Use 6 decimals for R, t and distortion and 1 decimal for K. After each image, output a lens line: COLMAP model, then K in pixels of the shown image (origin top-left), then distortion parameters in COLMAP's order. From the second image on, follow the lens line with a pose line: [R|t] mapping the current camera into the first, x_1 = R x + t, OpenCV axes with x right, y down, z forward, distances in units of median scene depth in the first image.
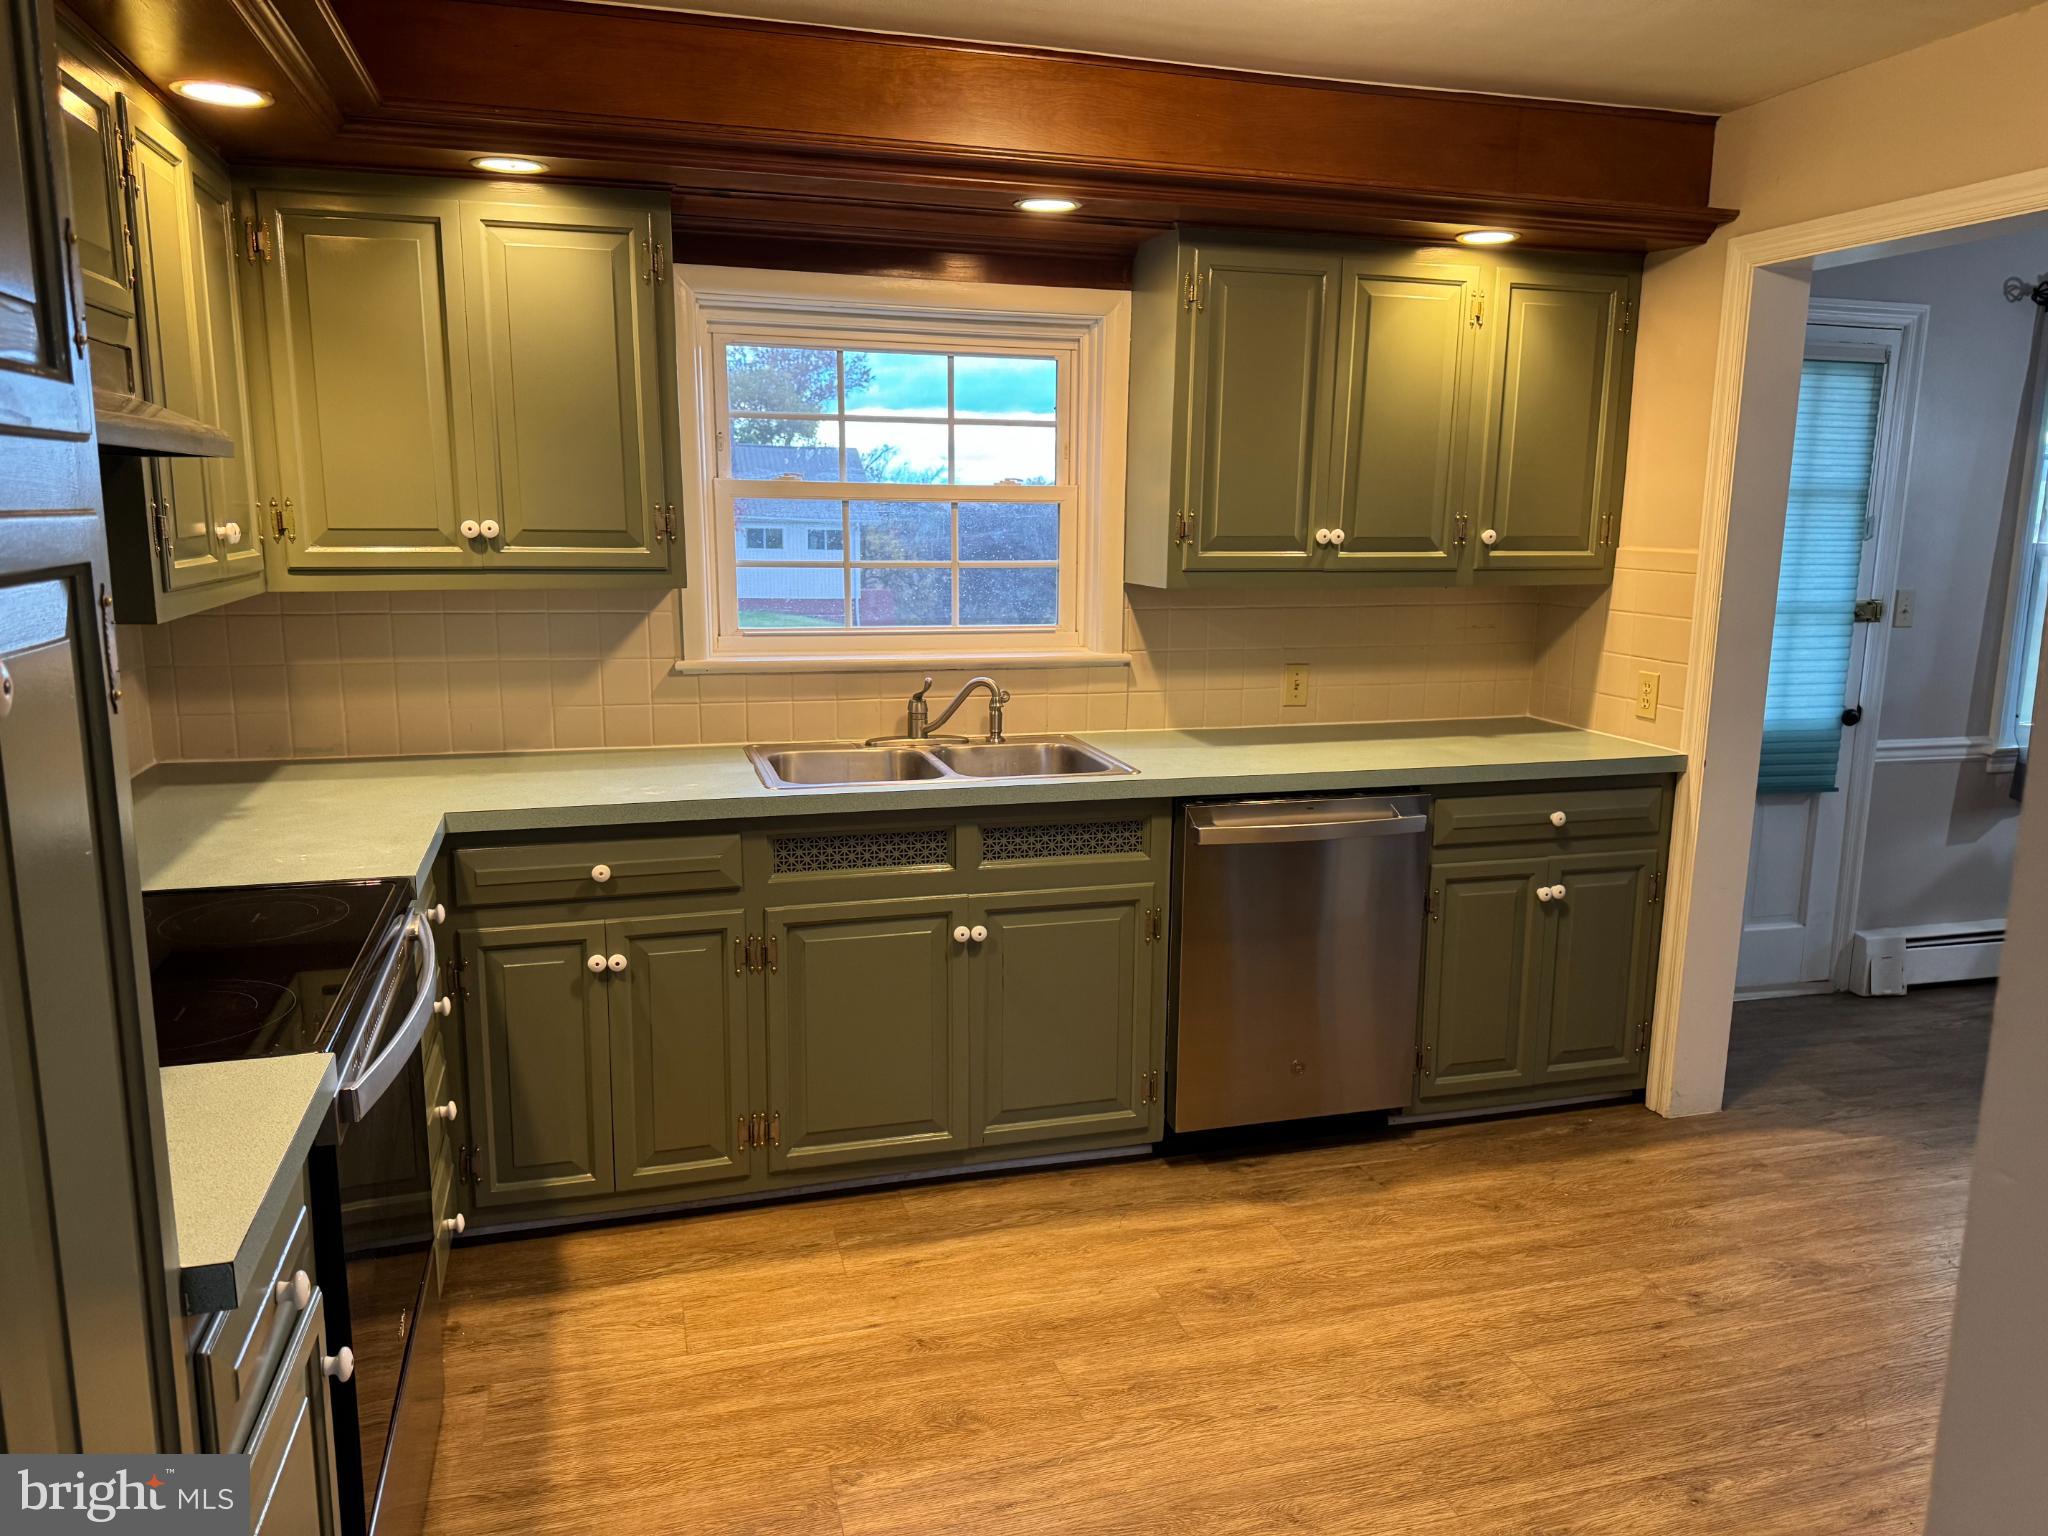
lens RADIAL K [[1441.2, 0, 1037.2], [0, 1441.2, 760.7], [0, 0, 1]] dist [0.028070, -0.017280]
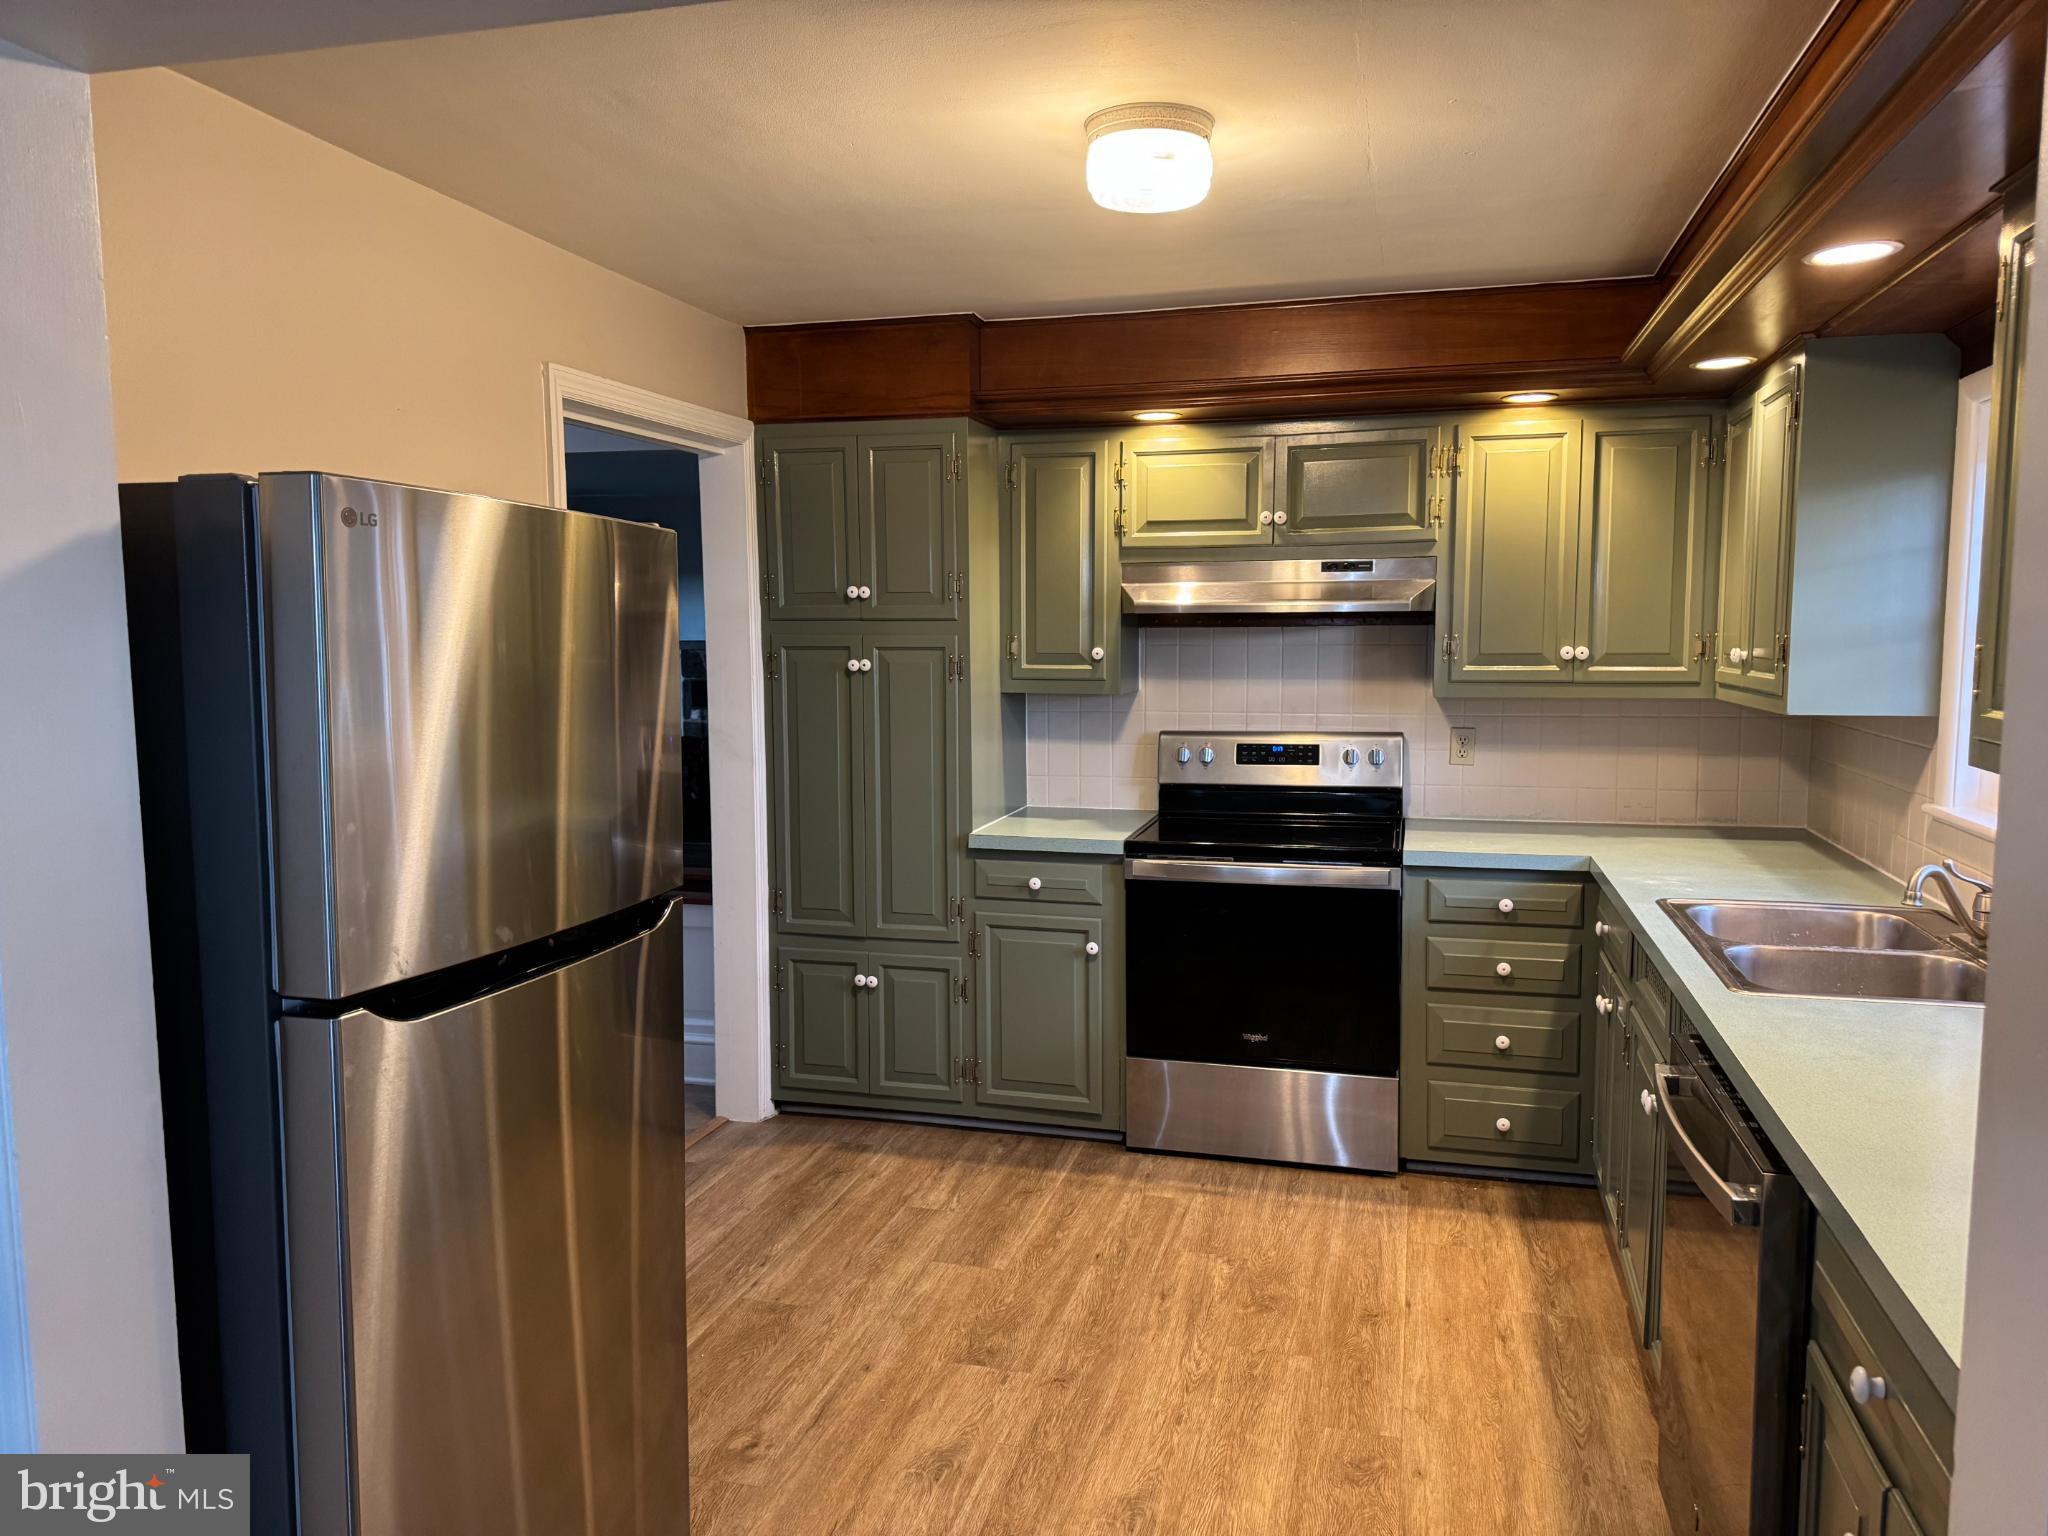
lens RADIAL K [[1441.2, 0, 1039.9], [0, 1441.2, 764.9], [0, 0, 1]] dist [0.028070, -0.017280]
pose [[-0.515067, 0.069663, -0.854315, 1.067681], [-0.160999, 0.971090, 0.176251, -0.214378], [0.841894, 0.228325, -0.488960, 1.253934]]
